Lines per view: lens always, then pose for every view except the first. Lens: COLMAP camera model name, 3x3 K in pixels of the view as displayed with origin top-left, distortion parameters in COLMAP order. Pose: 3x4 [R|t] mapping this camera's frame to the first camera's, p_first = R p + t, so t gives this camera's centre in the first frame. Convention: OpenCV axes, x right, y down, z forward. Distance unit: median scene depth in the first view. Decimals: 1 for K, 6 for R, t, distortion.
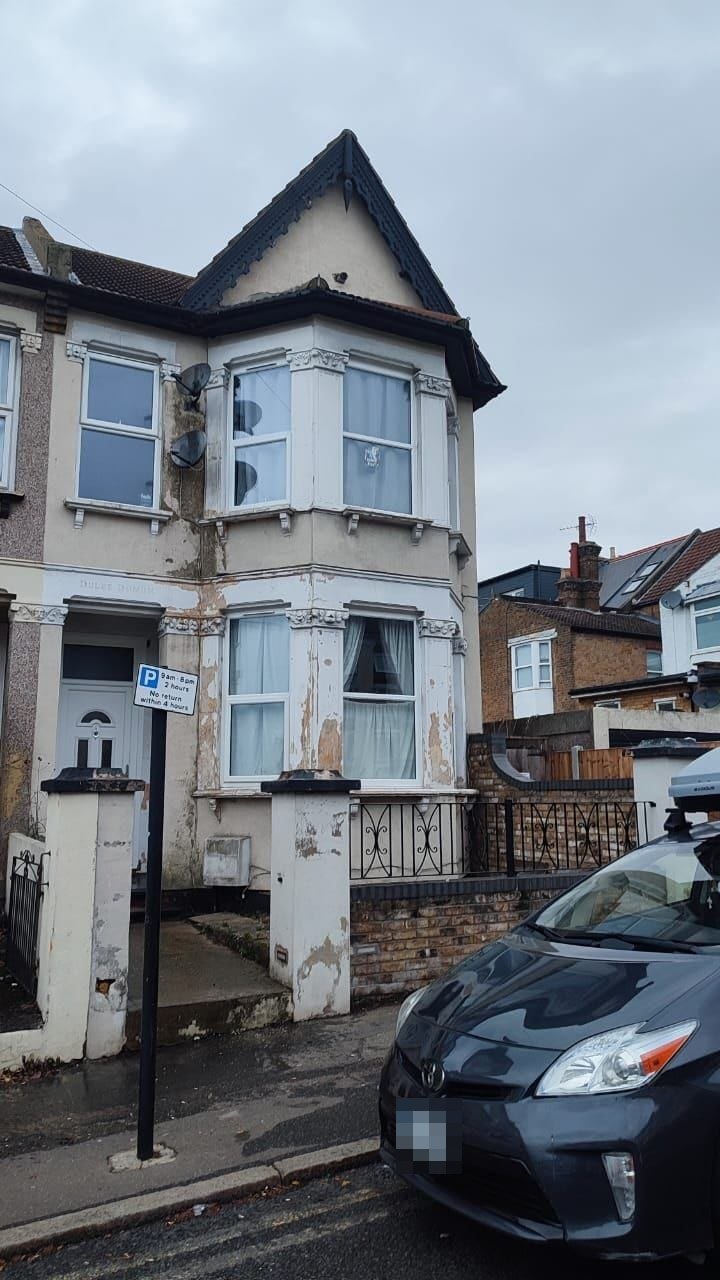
lens RADIAL K [[938.8, 0, 360.0], [0, 938.8, 640.0], [0, 0, 1]] dist [-0.003905, -0.002923]
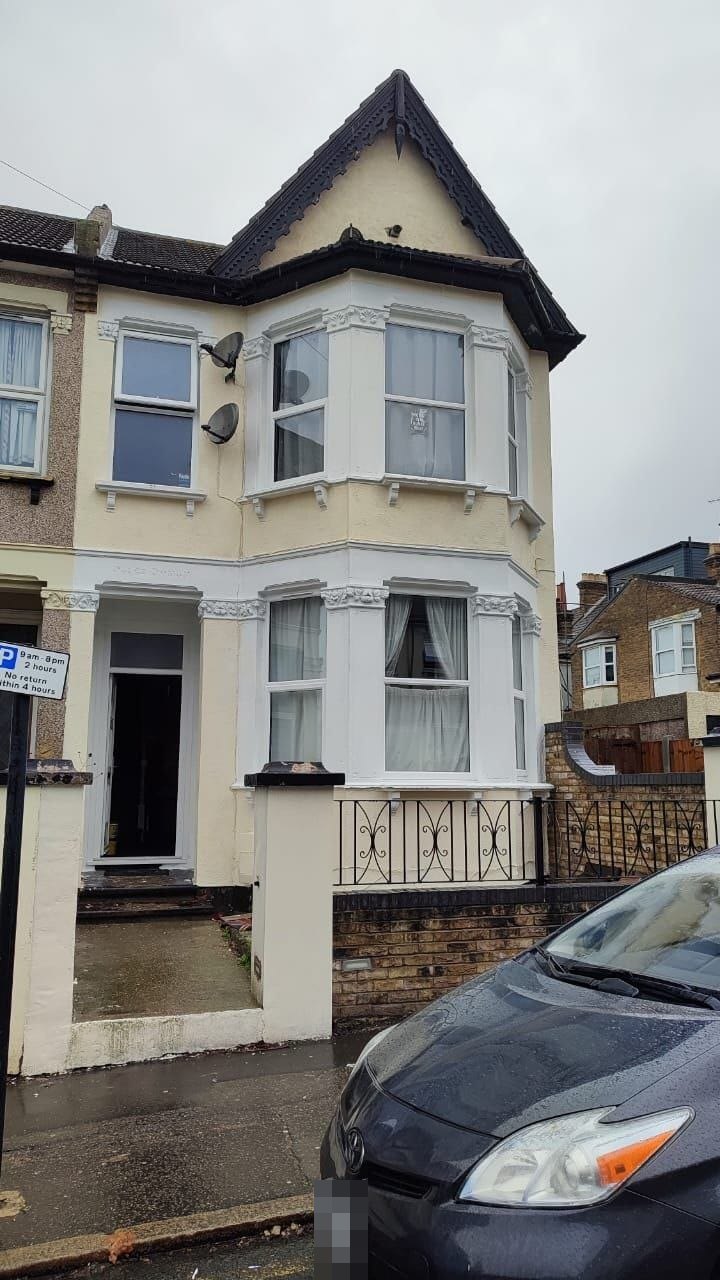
lens RADIAL K [[938.8, 0, 360.0], [0, 938.8, 640.0], [0, 0, 1]] dist [-0.003905, -0.002923]
pose [[0.983285, -0.021408, -0.180810, 0.119580], [0.023035, 0.999711, 0.006903, 0.011728], [0.180610, -0.010953, 0.983494, 0.089889]]
